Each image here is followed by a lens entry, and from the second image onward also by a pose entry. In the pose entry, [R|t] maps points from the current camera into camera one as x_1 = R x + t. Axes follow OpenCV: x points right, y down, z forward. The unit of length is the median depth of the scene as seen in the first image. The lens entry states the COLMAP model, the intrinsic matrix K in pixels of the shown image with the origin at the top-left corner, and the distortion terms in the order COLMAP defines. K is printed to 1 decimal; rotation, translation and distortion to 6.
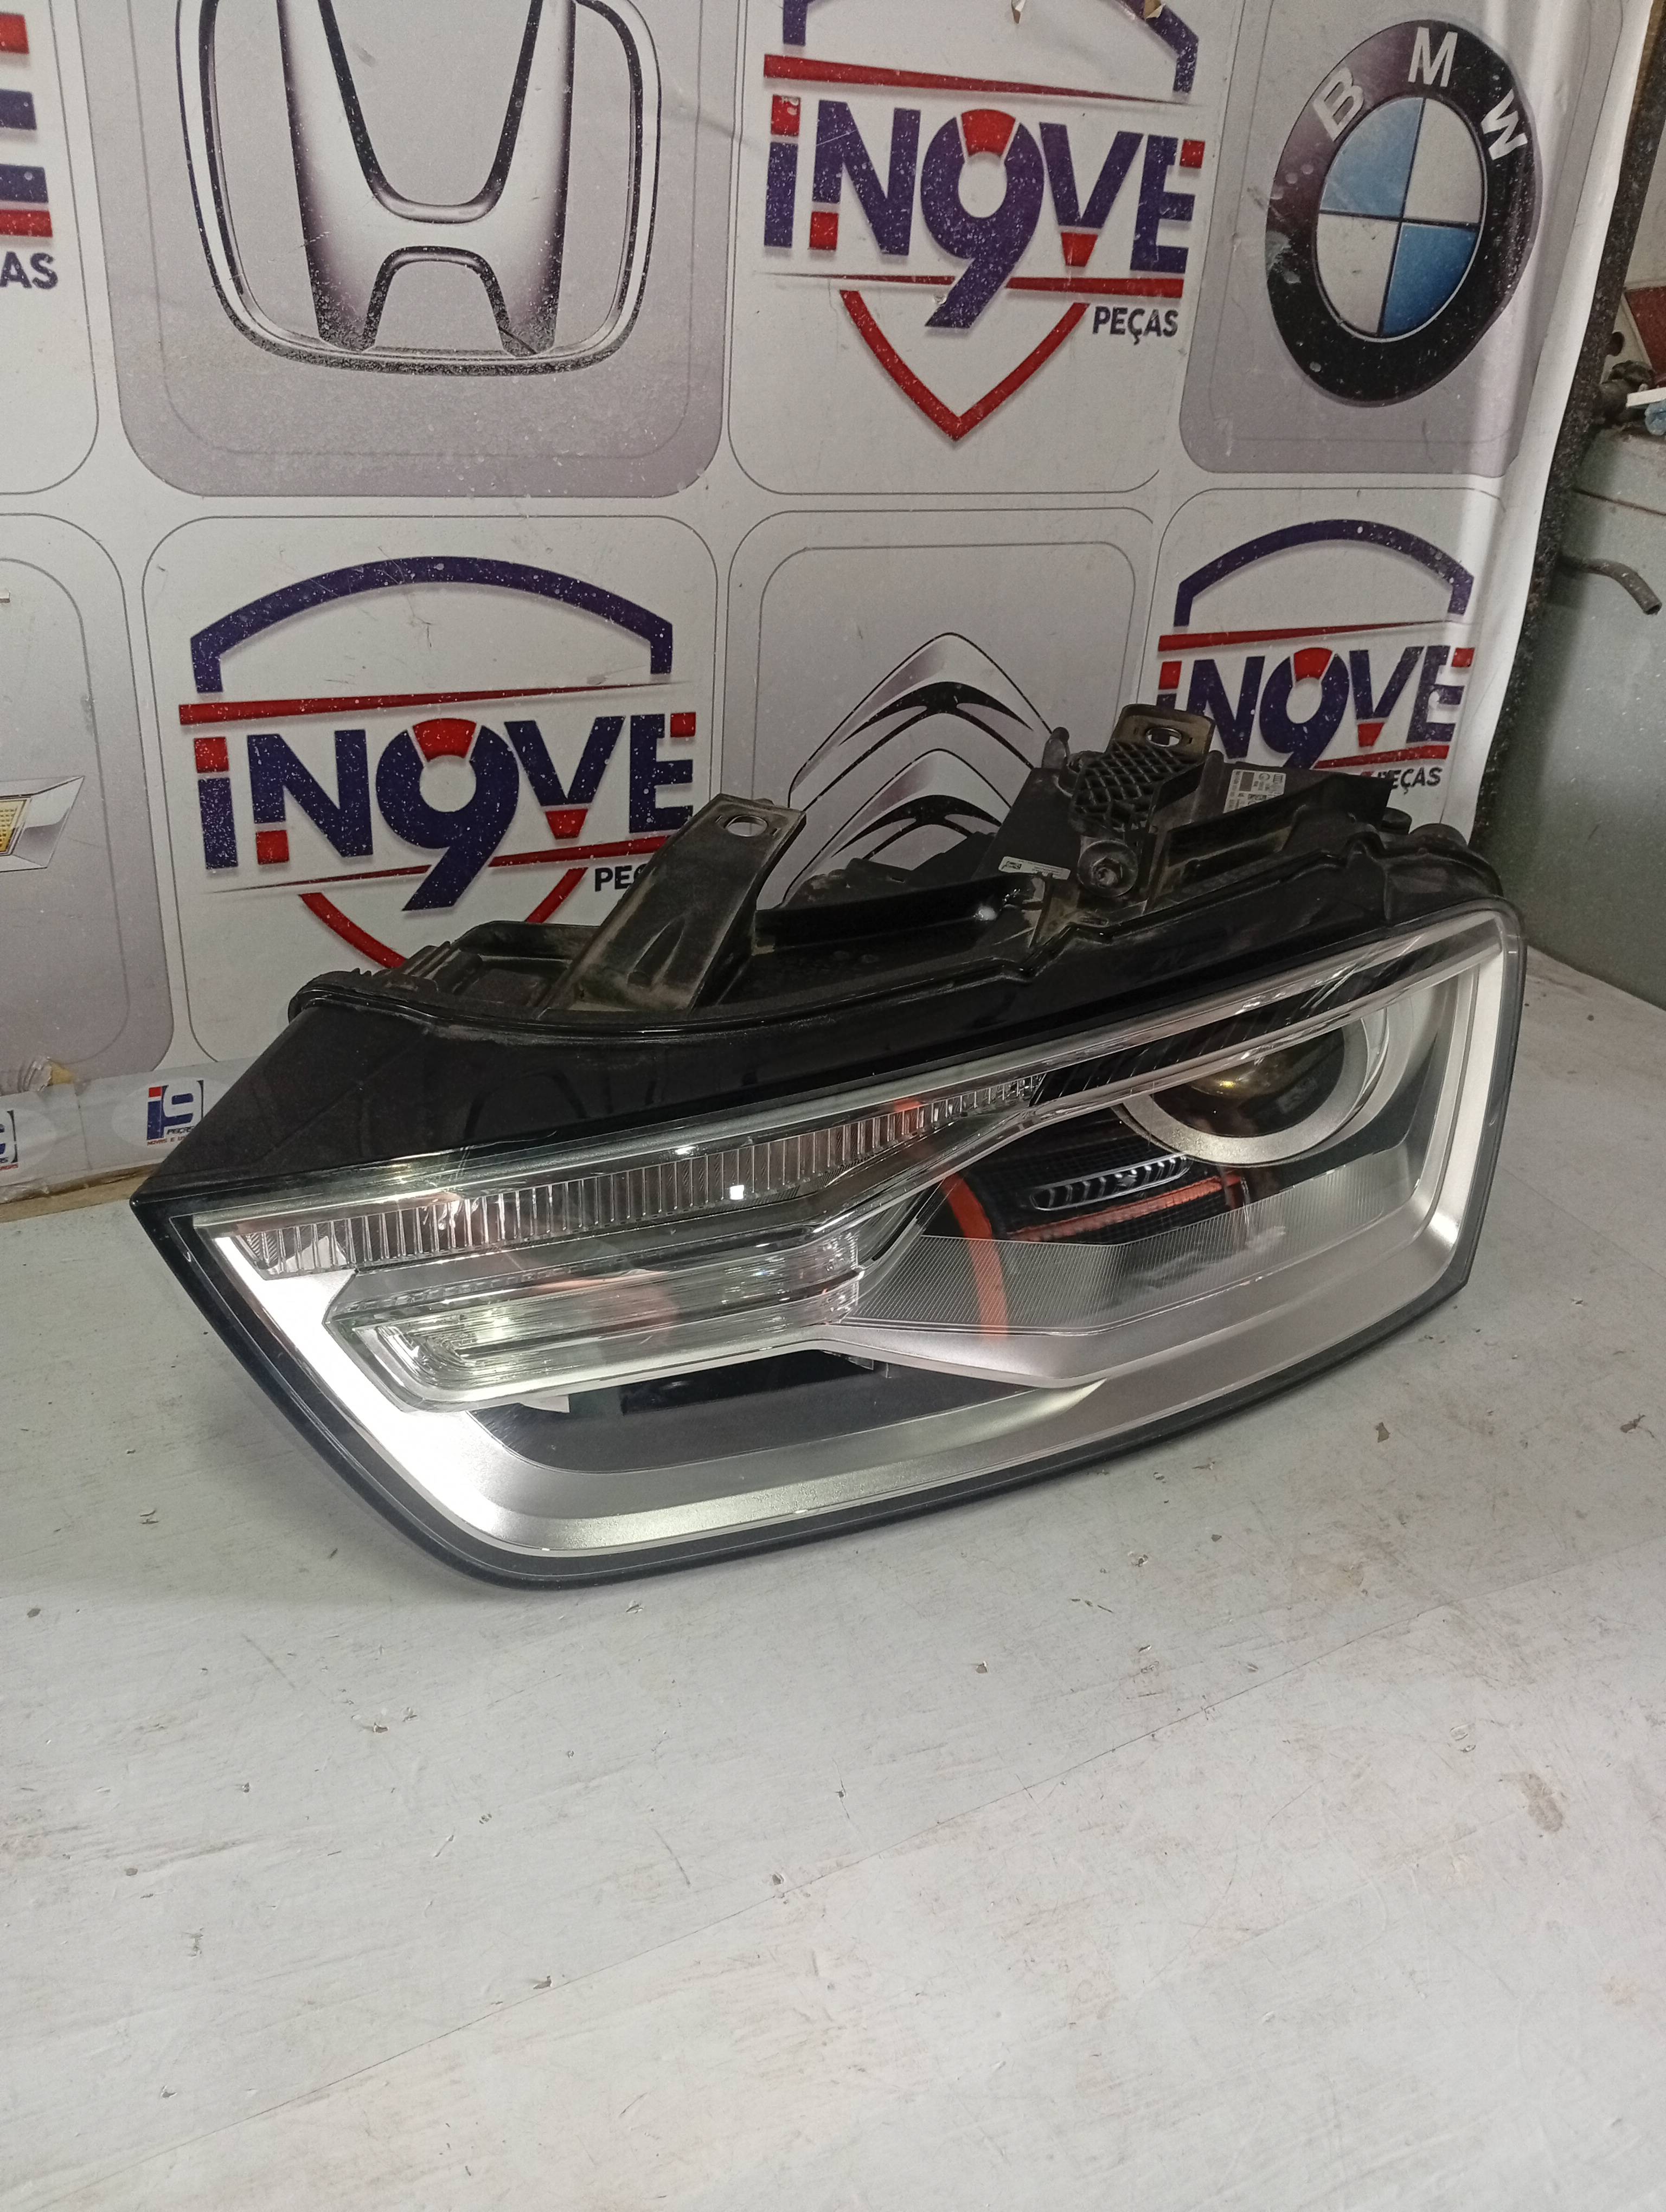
lens RADIAL K [[1741.0, 0, 843.9], [0, 1741.0, 1121.6], [0, 0, 1]] dist [-0.004821, -0.082818]
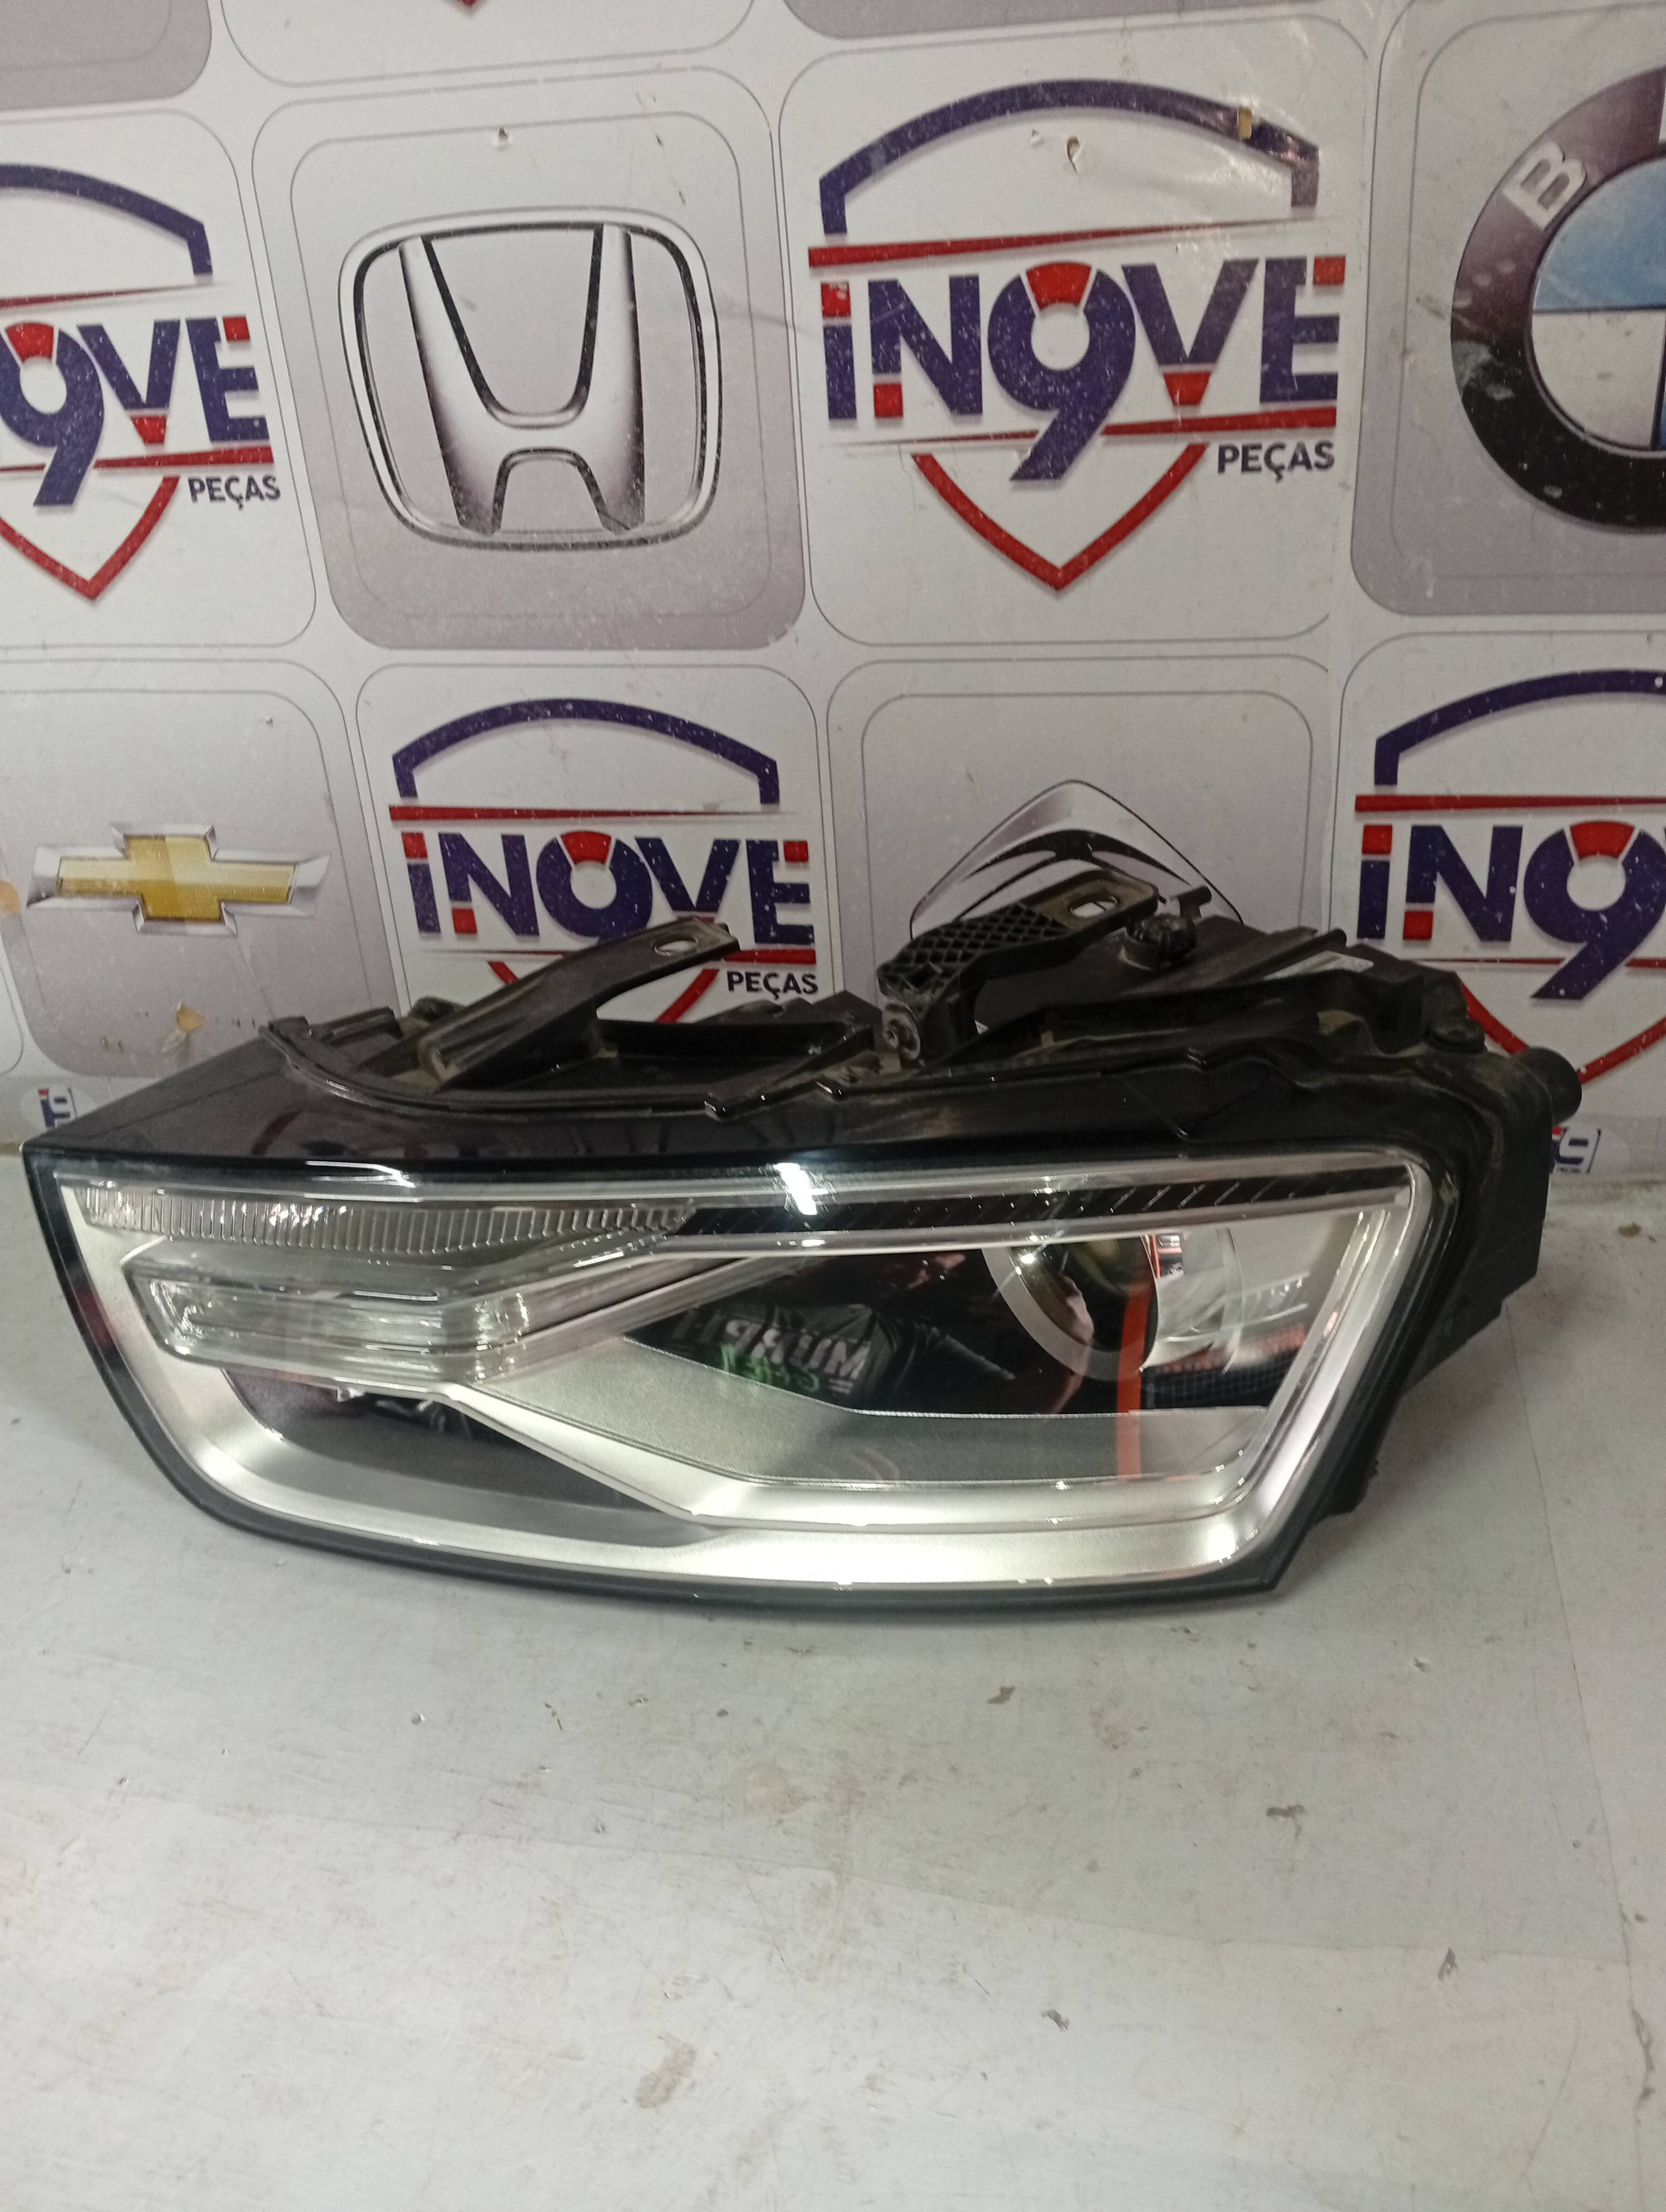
lens RADIAL K [[1741.0, 0, 848.8], [0, 1741.0, 1116.0], [0, 0, 1]] dist [-0.004821, -0.082818]
pose [[0.766095, 0.177041, -0.617863, 0.635799], [-0.202555, 0.978832, 0.029321, -0.105324], [0.609975, 0.102689, 0.785739, 0.183299]]
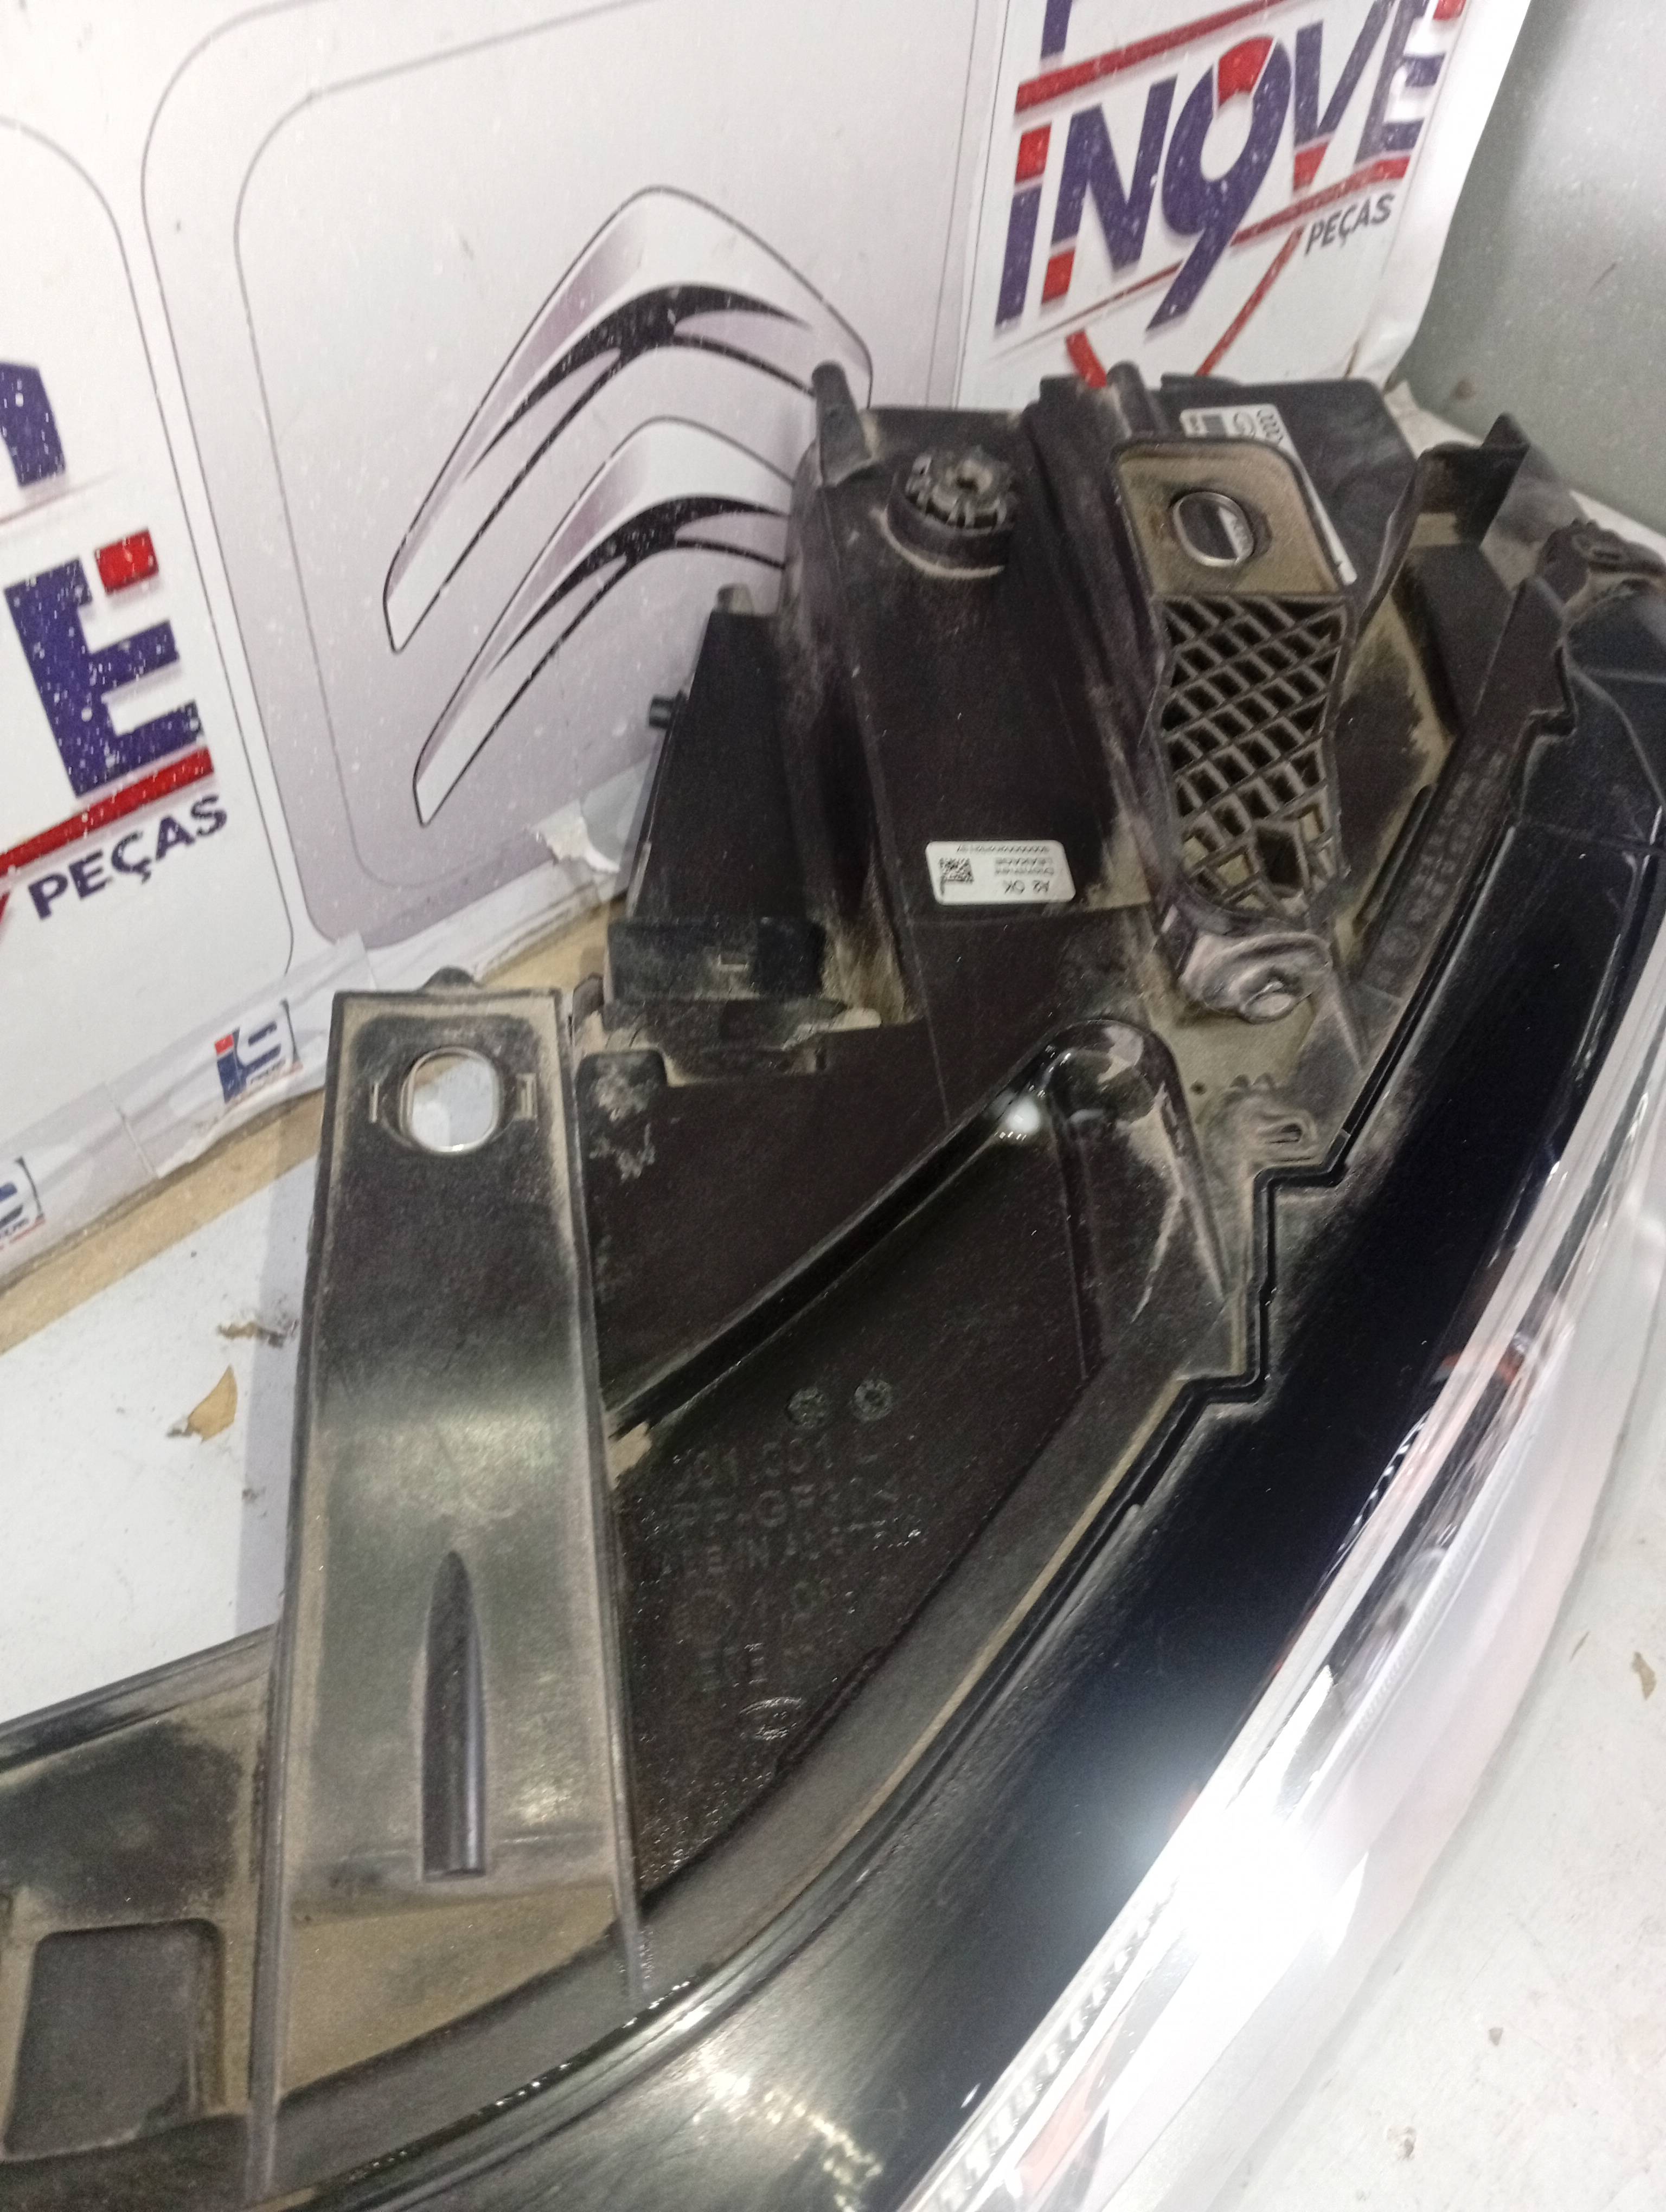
lens RADIAL K [[1741.0, 0, 853.5], [0, 1741.0, 1093.0], [0, 0, 1]] dist [-0.004821, -0.082818]
pose [[0.954776, -0.233054, 0.184633, -0.029121], [0.132367, 0.889215, 0.437921, -0.276570], [-0.266238, -0.393677, 0.879850, 0.515598]]
